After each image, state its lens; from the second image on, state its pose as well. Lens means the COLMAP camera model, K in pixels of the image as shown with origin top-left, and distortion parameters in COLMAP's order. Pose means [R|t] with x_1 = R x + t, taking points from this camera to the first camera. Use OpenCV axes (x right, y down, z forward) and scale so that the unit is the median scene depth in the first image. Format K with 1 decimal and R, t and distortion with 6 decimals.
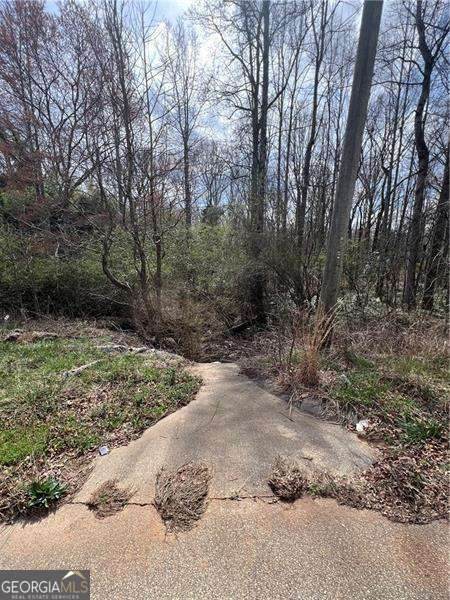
lens RADIAL K [[240.0, 0, 226.4], [0, 240.0, 298.3], [0, 0, 1]] dist [-0.001383, -0.000049]
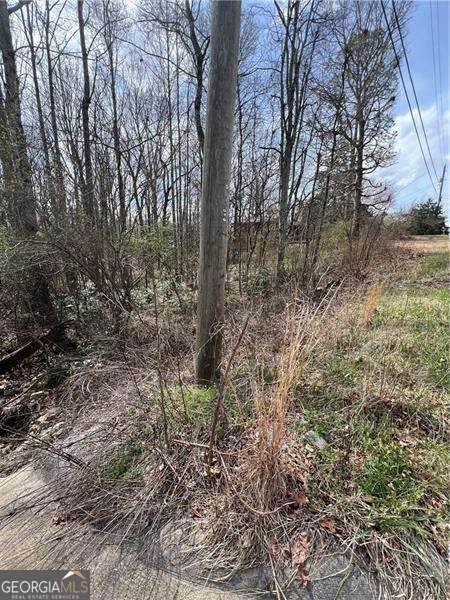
lens RADIAL K [[240.0, 0, 226.4], [0, 240.0, 298.3], [0, 0, 1]] dist [-0.001383, -0.000049]
pose [[0.685712, -0.146065, 0.713067, 0.003843], [0.119556, 0.988955, 0.087609, -0.006850], [-0.717987, 0.025177, 0.695601, 0.137923]]
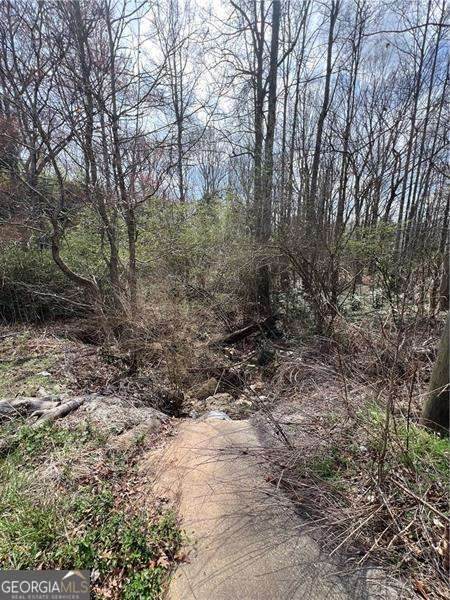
lens RADIAL K [[240.0, 0, 226.4], [0, 240.0, 298.3], [0, 0, 1]] dist [-0.001383, -0.000049]
pose [[0.999948, -0.002668, 0.009813, -0.007017], [0.002434, 0.999715, 0.023749, -0.007766], [-0.009873, -0.023724, 0.999670, 0.142348]]
